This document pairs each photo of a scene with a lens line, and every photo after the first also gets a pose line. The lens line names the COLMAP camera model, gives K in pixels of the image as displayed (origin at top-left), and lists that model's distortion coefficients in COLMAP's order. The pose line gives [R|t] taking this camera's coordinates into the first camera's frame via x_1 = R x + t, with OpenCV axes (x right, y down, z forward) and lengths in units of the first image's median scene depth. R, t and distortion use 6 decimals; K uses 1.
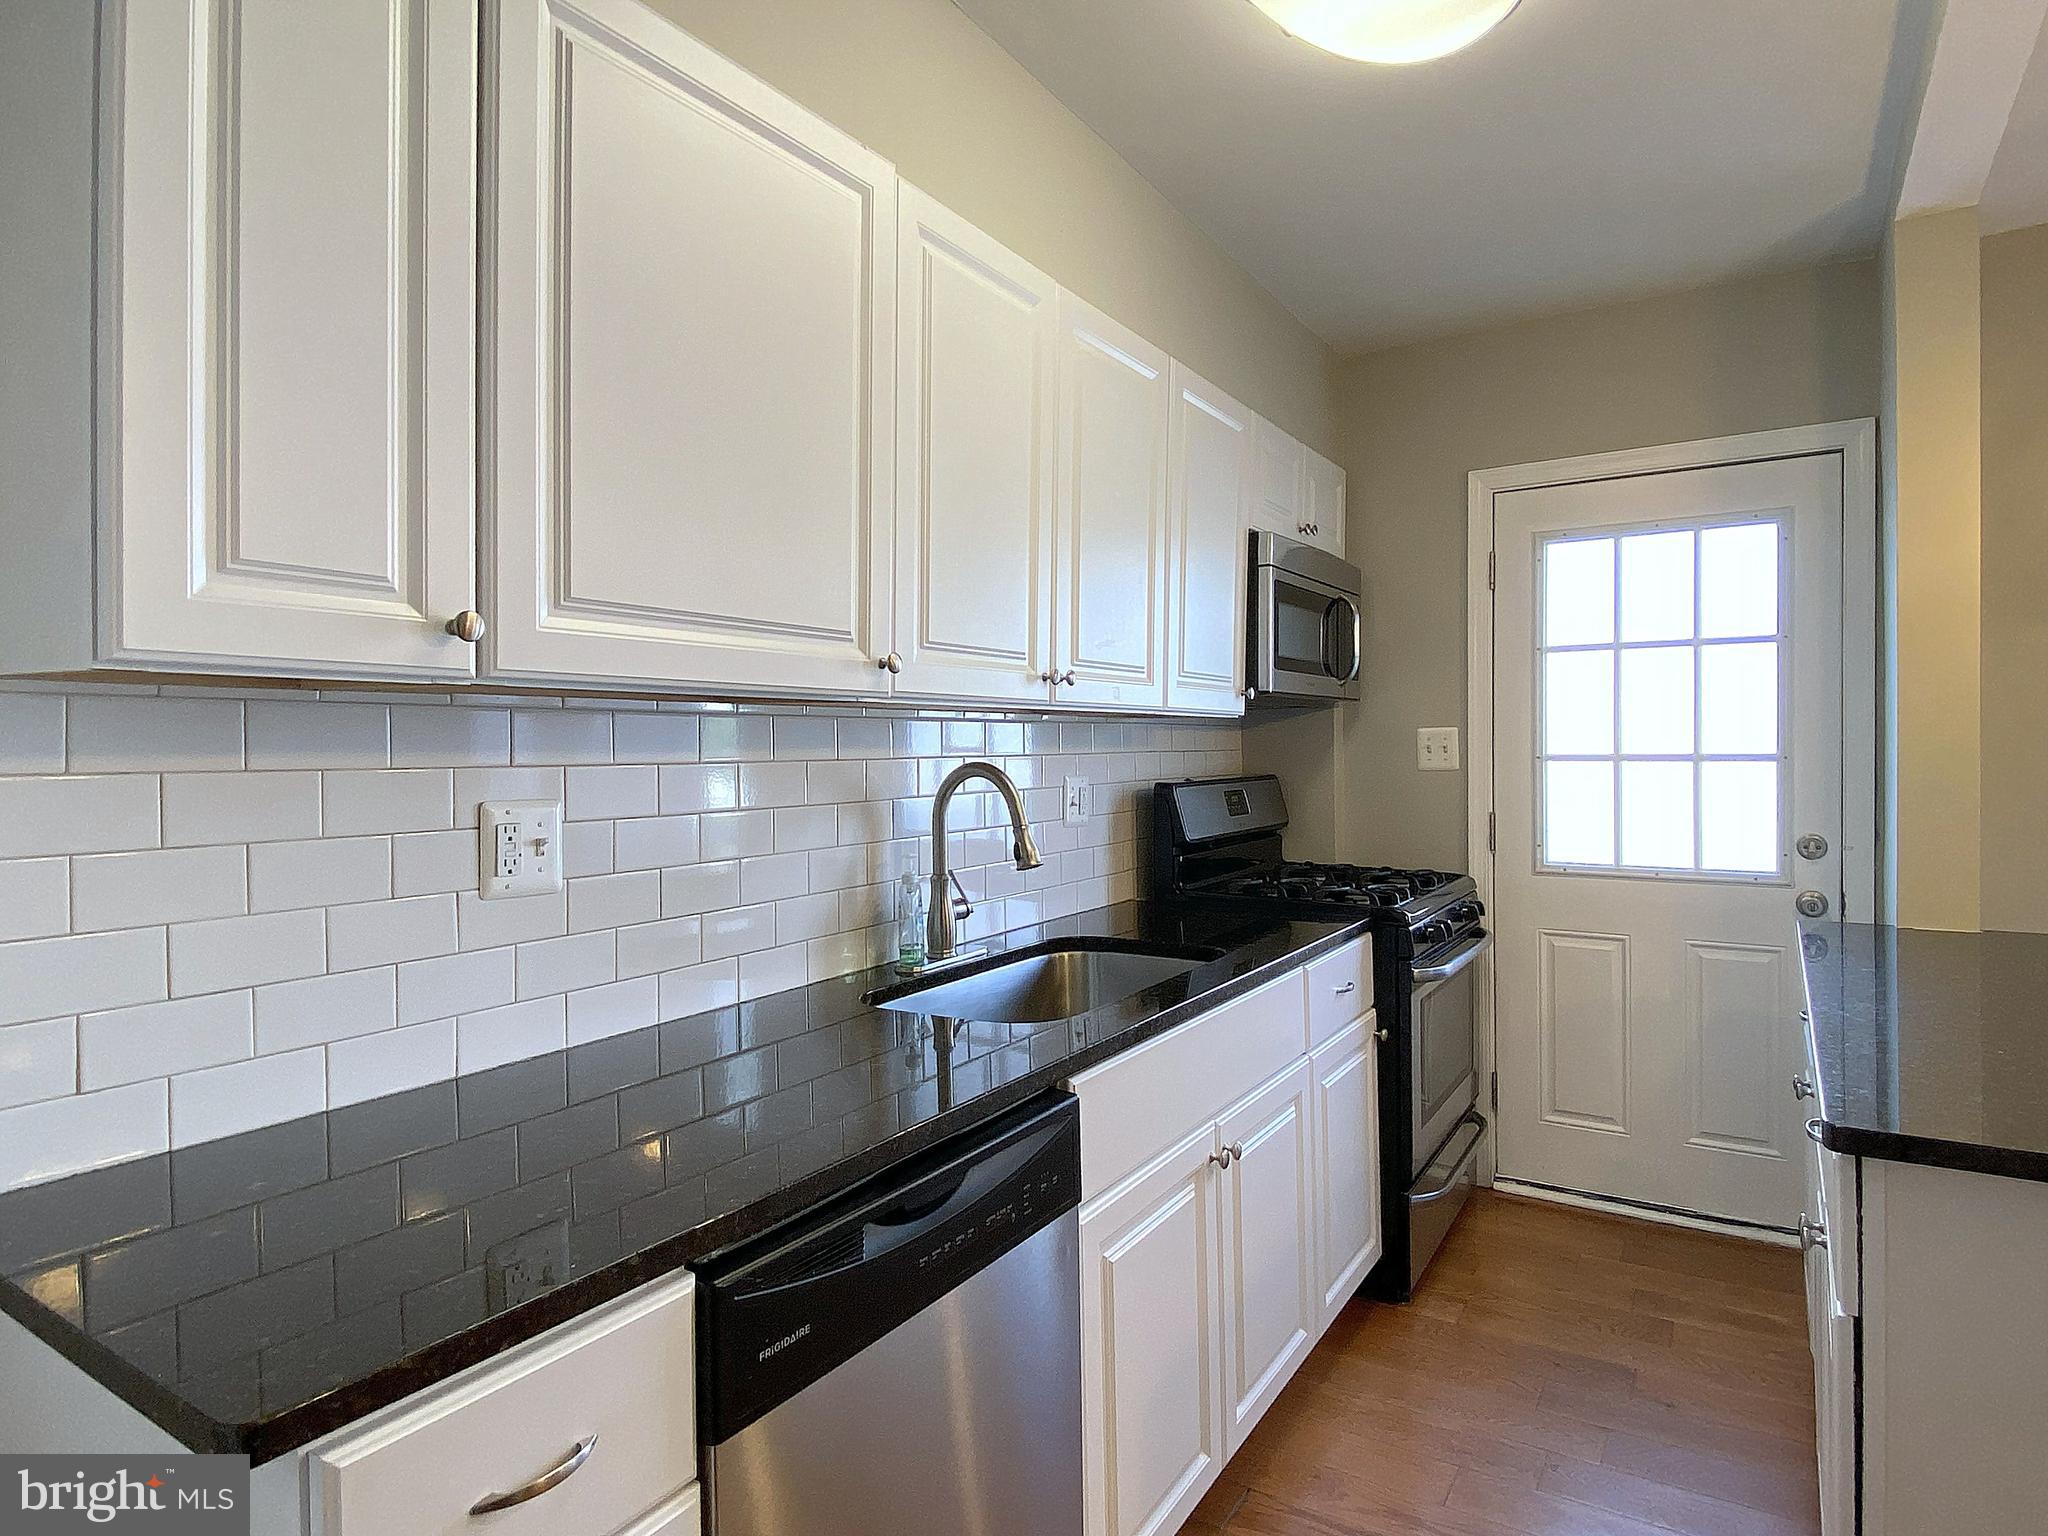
lens RADIAL K [[1125.8, 0, 1008.5], [0, 1125.8, 760.3], [0, 0, 1]] dist [0.033463, -0.033234]
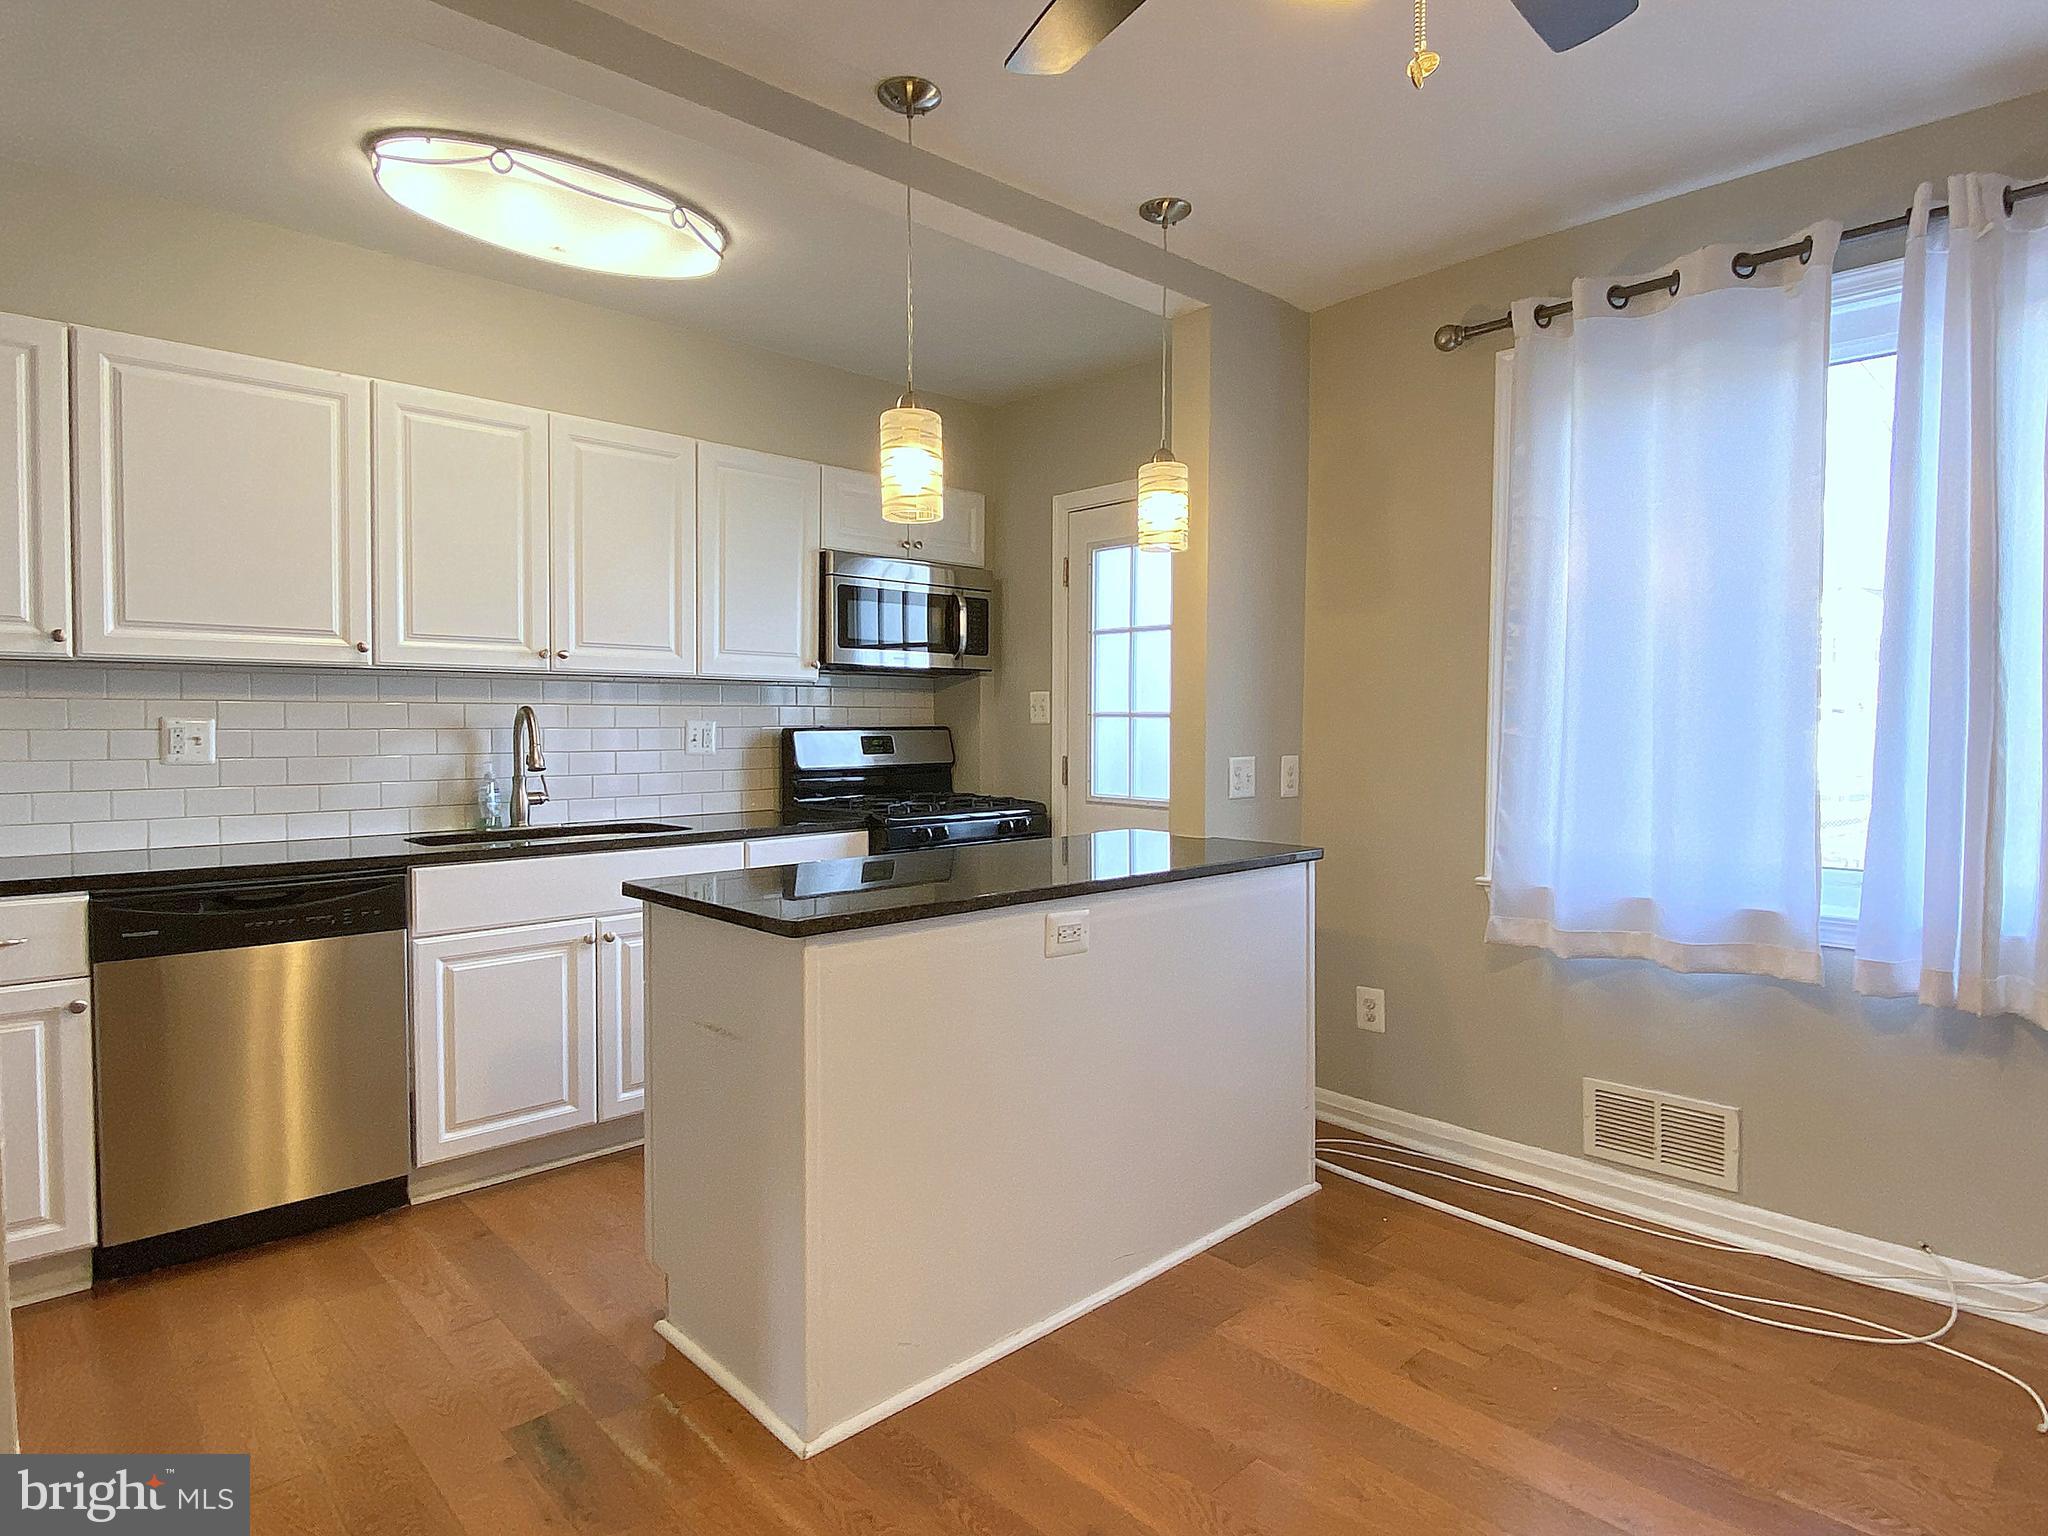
lens RADIAL K [[1125.8, 0, 1029.0], [0, 1125.8, 760.6], [0, 0, 1]] dist [0.033463, -0.033234]
pose [[0.972111, 0.022543, -0.233436, 0.780582], [-0.016483, 0.999475, 0.027879, 0.016721], [0.233942, -0.023254, 0.971973, -0.316709]]
